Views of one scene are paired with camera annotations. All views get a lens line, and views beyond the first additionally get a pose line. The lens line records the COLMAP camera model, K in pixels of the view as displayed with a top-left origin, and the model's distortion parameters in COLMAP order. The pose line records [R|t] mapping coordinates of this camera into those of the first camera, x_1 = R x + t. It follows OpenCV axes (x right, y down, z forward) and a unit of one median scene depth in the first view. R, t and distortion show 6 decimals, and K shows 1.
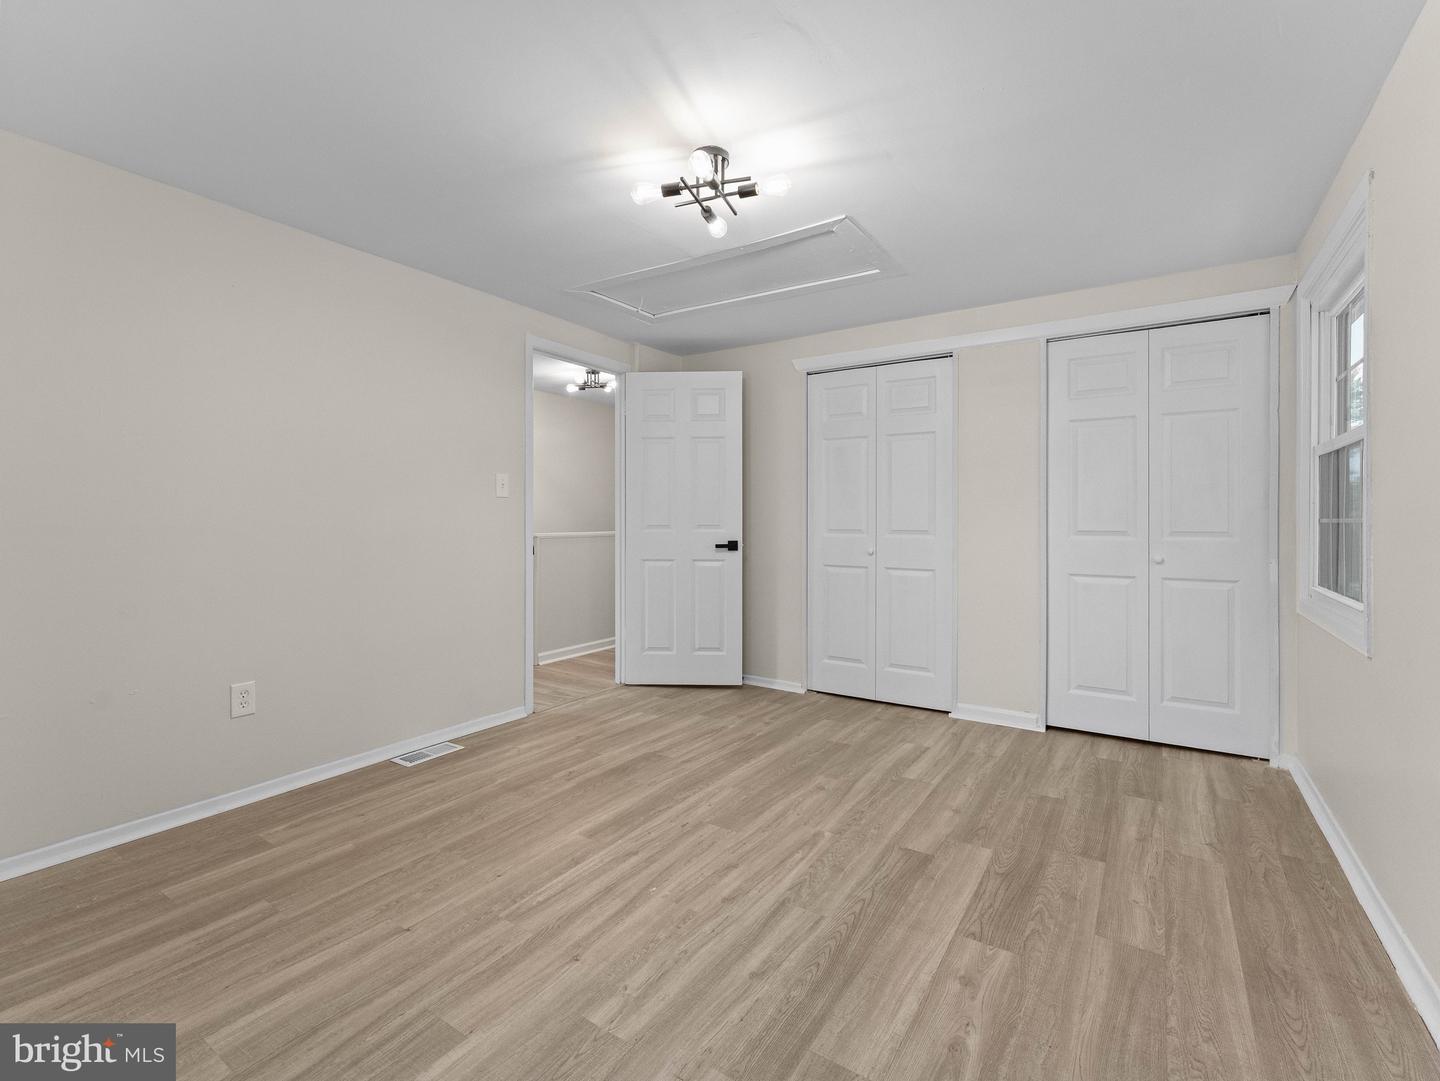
lens RADIAL K [[657.3, 0, 724.8], [0, 657.3, 526.1], [0, 0, 1]] dist [0.026424, 0.001535]
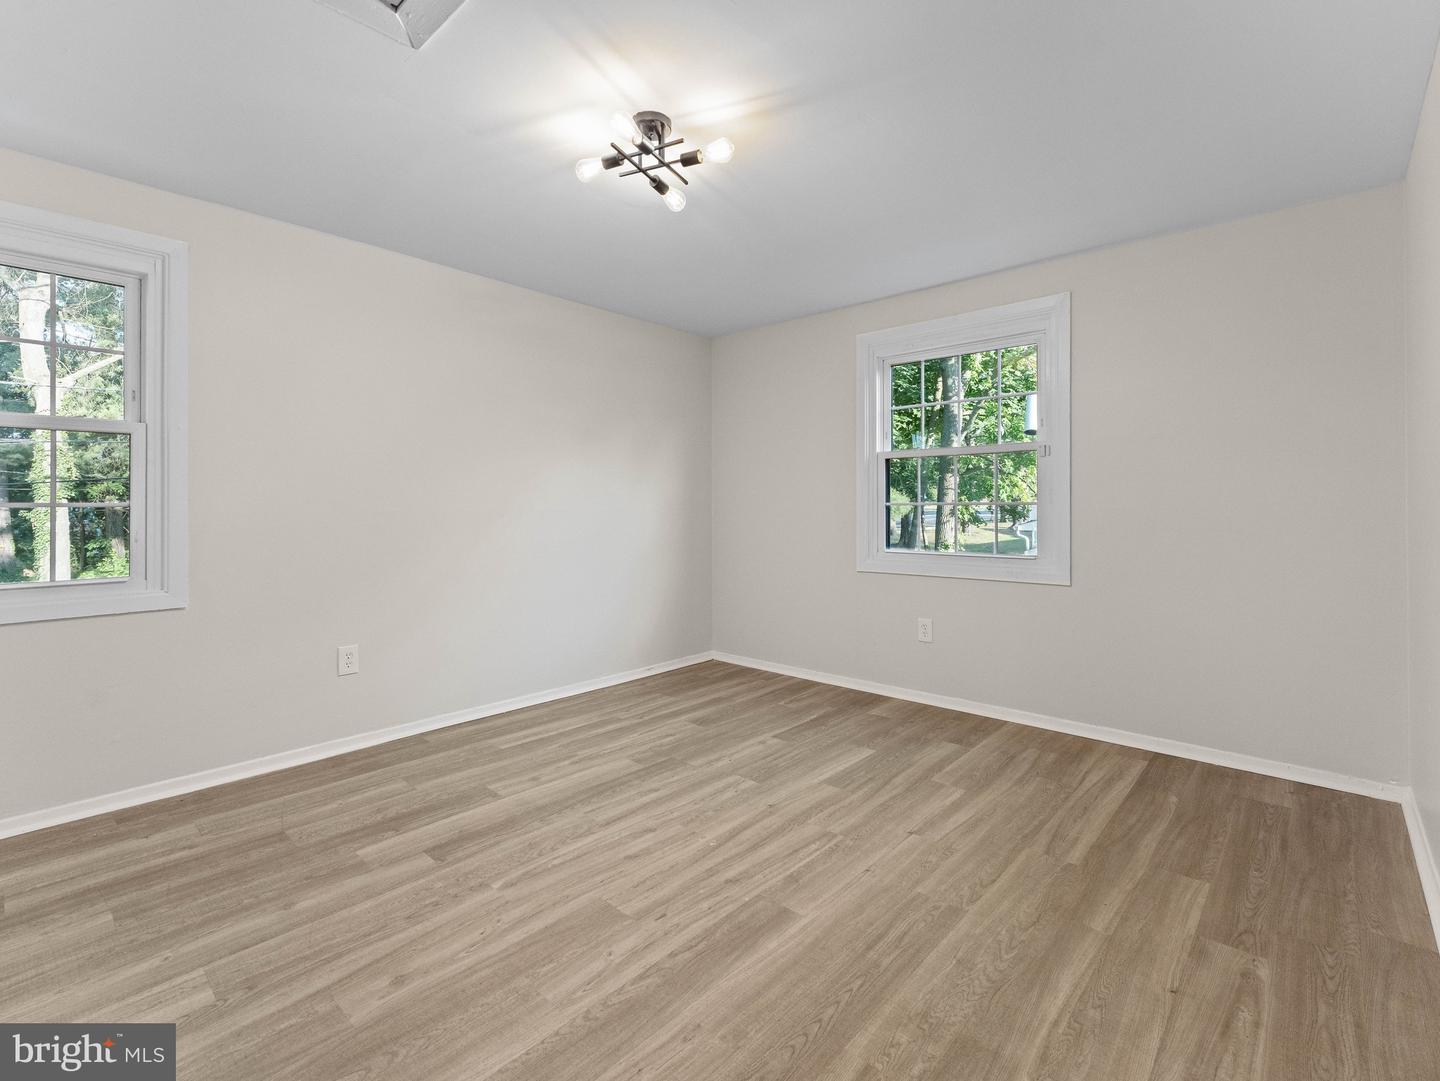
lens RADIAL K [[657.3, 0, 719.8], [0, 657.3, 537.0], [0, 0, 1]] dist [0.026424, 0.001535]
pose [[-0.986697, -0.005813, 0.162465, -0.273835], [0.003981, 0.998197, 0.059891, -0.017077], [-0.162520, 0.059741, -0.984895, 1.907104]]
